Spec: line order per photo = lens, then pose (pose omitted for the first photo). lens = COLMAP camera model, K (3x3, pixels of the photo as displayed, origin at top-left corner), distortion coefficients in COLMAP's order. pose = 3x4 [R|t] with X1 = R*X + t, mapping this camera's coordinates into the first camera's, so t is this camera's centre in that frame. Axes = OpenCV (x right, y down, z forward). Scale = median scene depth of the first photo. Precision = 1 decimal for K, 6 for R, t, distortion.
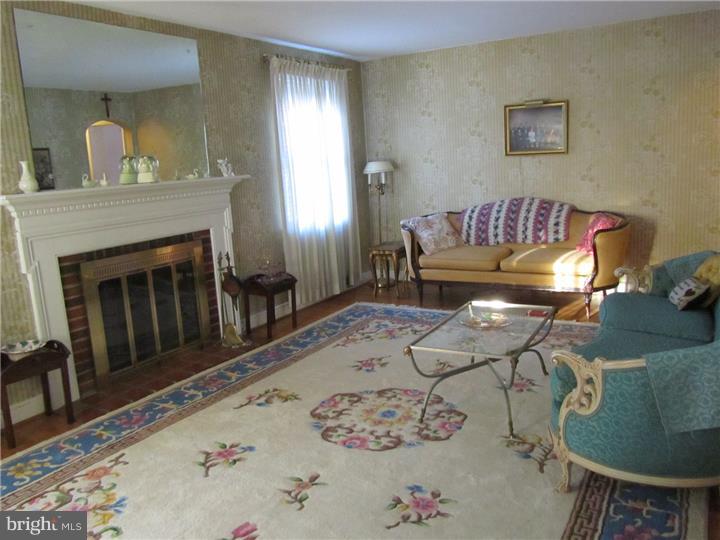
lens RADIAL K [[578.7, 0, 360.0], [0, 578.7, 270.0], [0, 0, 1]] dist [-0.033777, 0.004450]
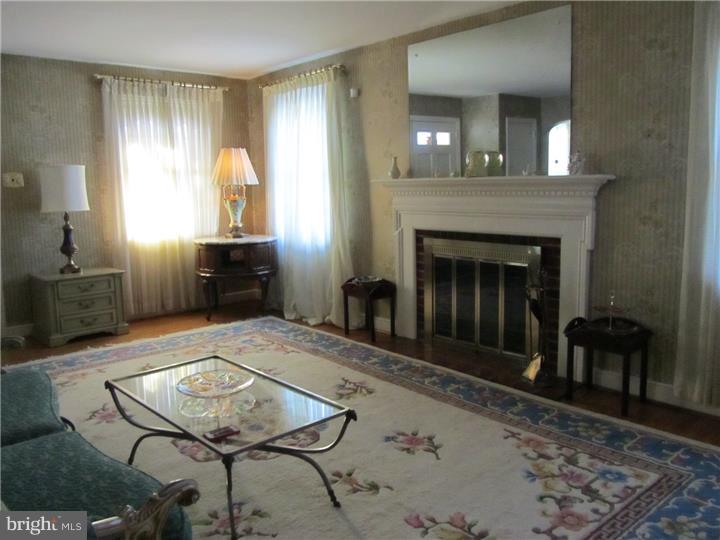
lens RADIAL K [[578.7, 0, 360.0], [0, 578.7, 270.0], [0, 0, 1]] dist [-0.033777, 0.004450]
pose [[-0.290176, 0.206688, -0.934386, 0.656364], [-0.143764, 0.955902, 0.256094, -0.216272], [0.946113, 0.208643, -0.247666, 1.042404]]
